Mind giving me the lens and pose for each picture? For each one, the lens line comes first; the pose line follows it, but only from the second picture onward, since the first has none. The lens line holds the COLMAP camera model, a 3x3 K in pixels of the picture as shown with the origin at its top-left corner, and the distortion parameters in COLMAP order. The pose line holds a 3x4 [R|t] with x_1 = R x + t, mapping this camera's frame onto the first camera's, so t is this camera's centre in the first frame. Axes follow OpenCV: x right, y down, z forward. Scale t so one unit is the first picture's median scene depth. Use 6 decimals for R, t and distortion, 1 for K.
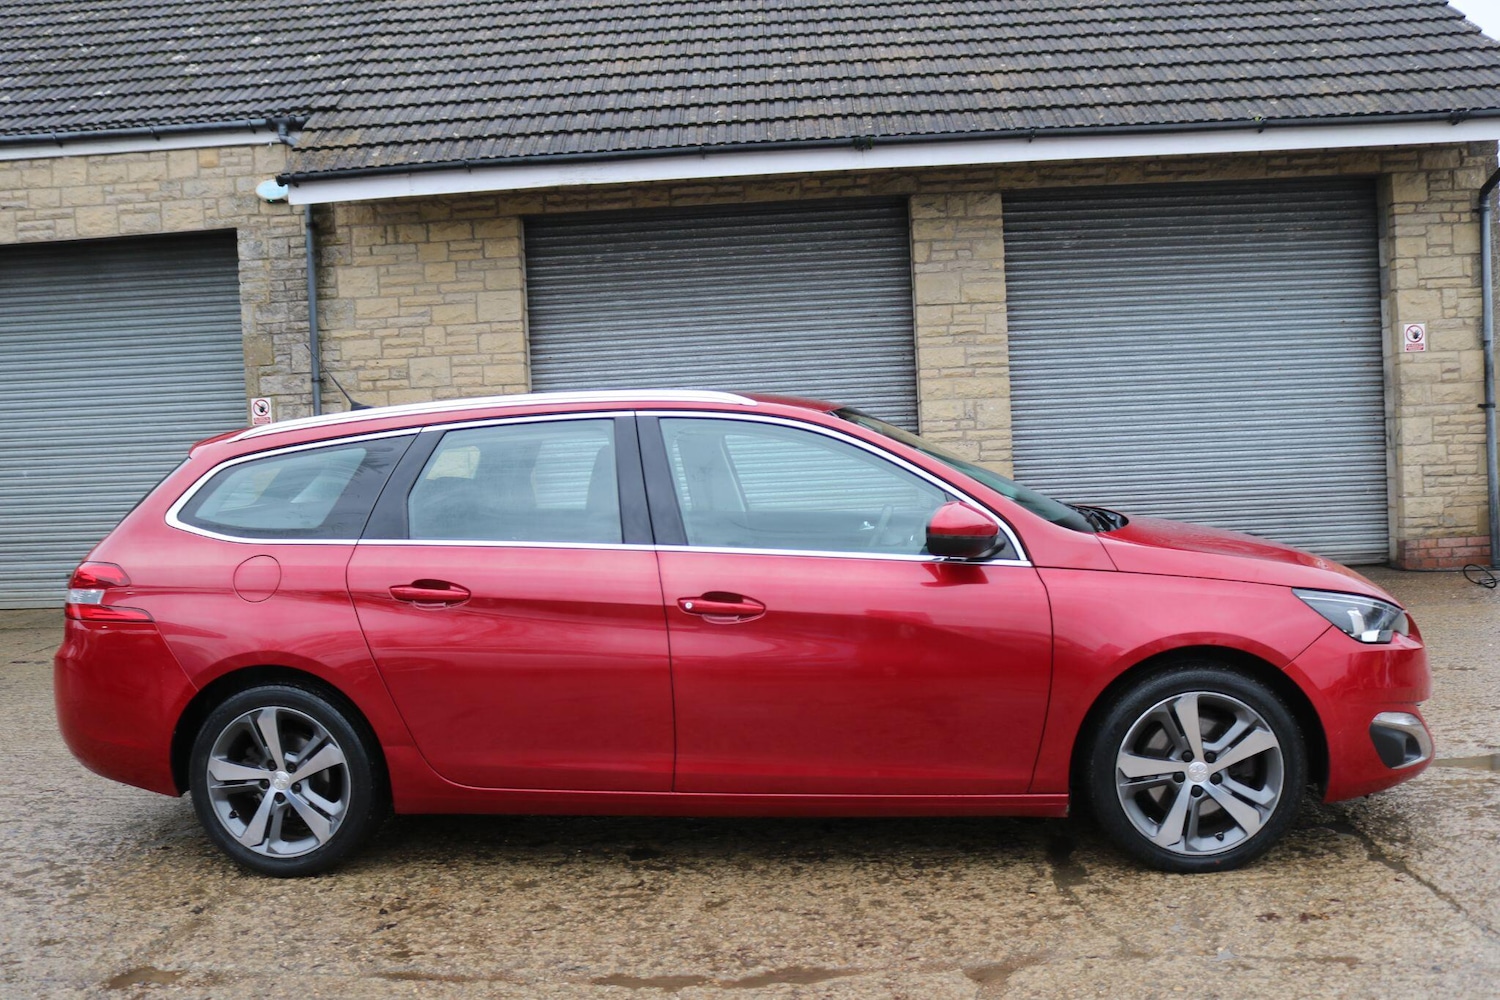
lens RADIAL K [[1382.6, 0, 732.9], [0, 1382.6, 489.5], [0, 0, 1]] dist [-0.147455, 0.132605]
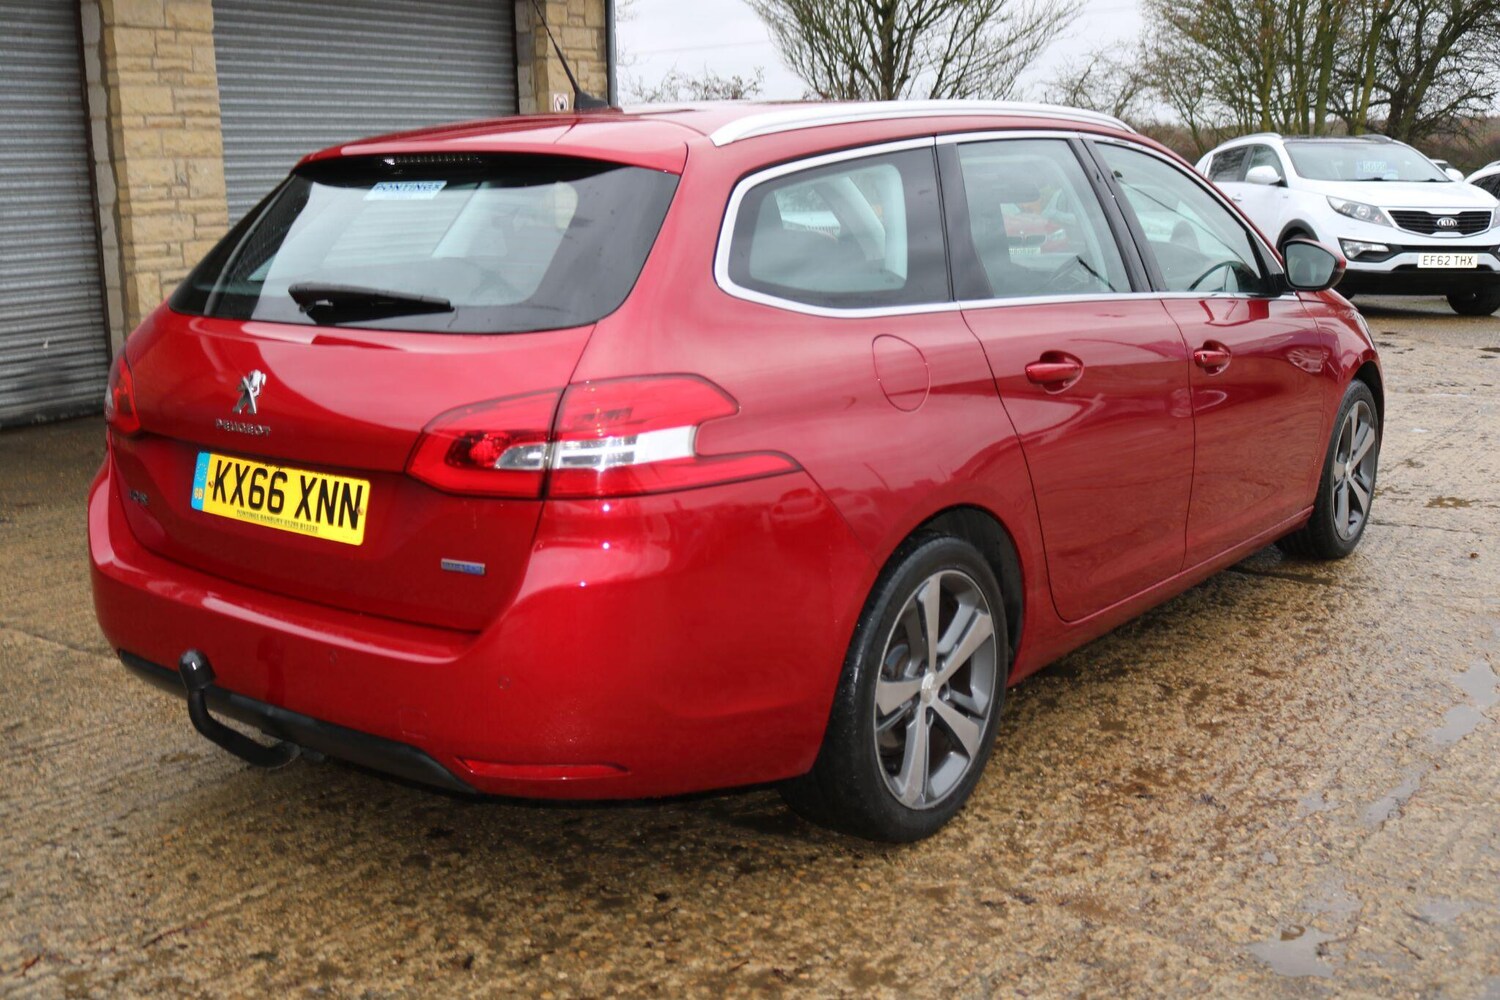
lens RADIAL K [[1568.6, 0, 732.2], [0, 1568.6, 480.8], [0, 0, 1]] dist [-0.144640, 0.178559]
pose [[0.517383, -0.132743, 0.845396, -0.418382], [0.034509, 0.990329, 0.134381, 0.007221], [-0.855058, -0.040353, 0.516960, 0.298307]]
